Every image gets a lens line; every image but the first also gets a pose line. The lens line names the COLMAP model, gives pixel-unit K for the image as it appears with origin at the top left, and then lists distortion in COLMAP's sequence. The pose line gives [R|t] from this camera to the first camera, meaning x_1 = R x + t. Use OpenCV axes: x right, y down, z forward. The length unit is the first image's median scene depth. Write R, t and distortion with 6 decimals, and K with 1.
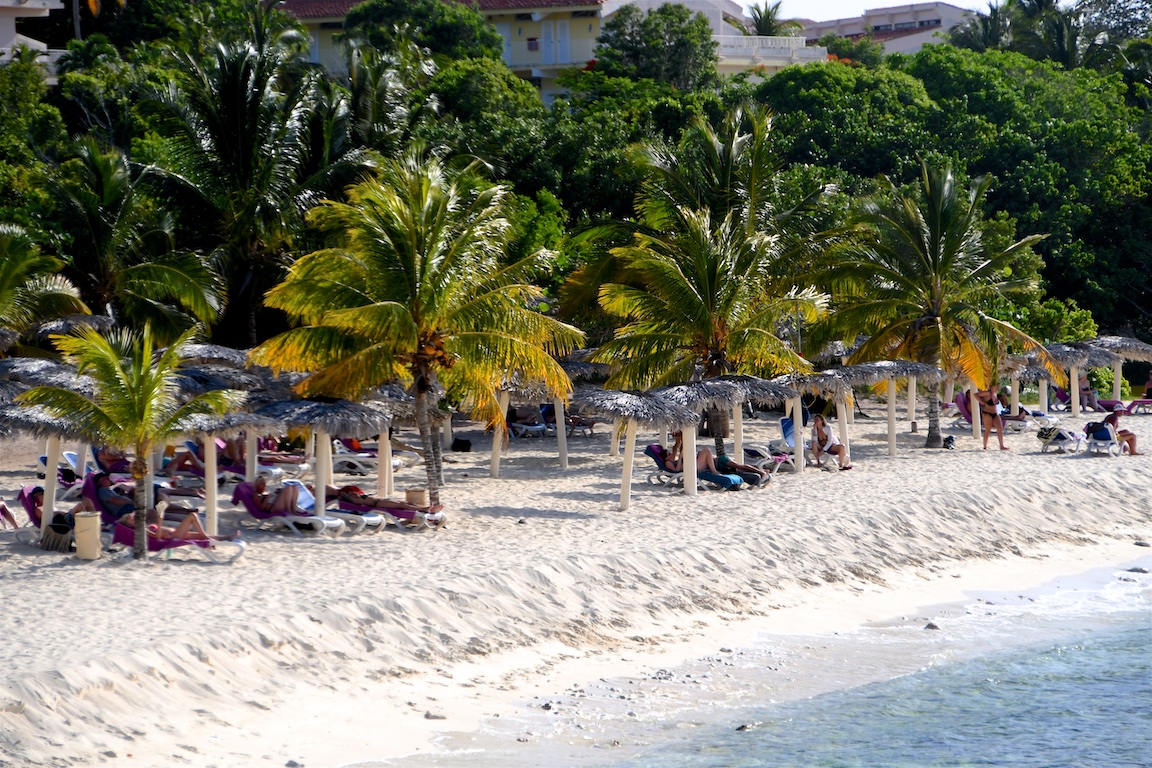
lens RADIAL K [[5762.4, 0, 582.1], [0, 5762.4, 386.4], [0, 0, 1]] dist [1.735798, 0.000000]
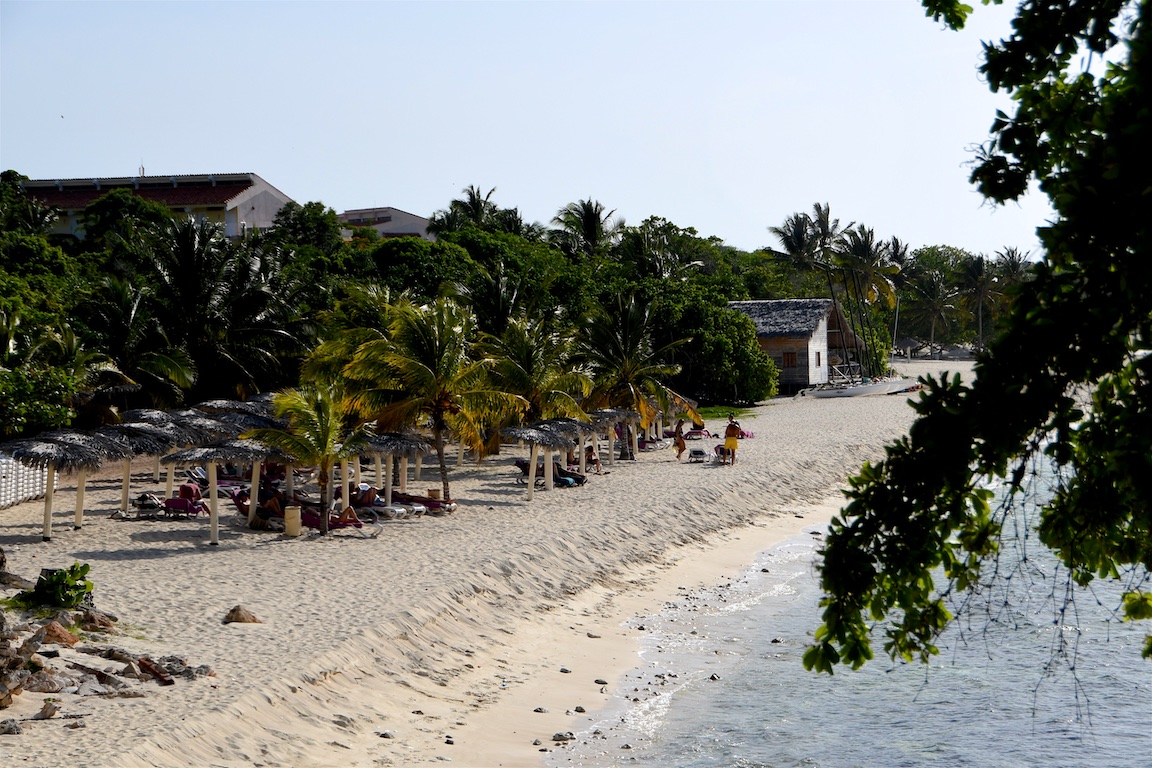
lens RADIAL K [[3124.4, 0, 574.6], [0, 3124.4, 384.4], [0, 0, 1]] dist [0.734346, 0.000000]
pose [[0.984620, -0.001322, 0.174703, -0.122354], [0.003359, 0.999930, -0.011362, -0.001262], [-0.174676, 0.011774, 0.984556, 0.109412]]
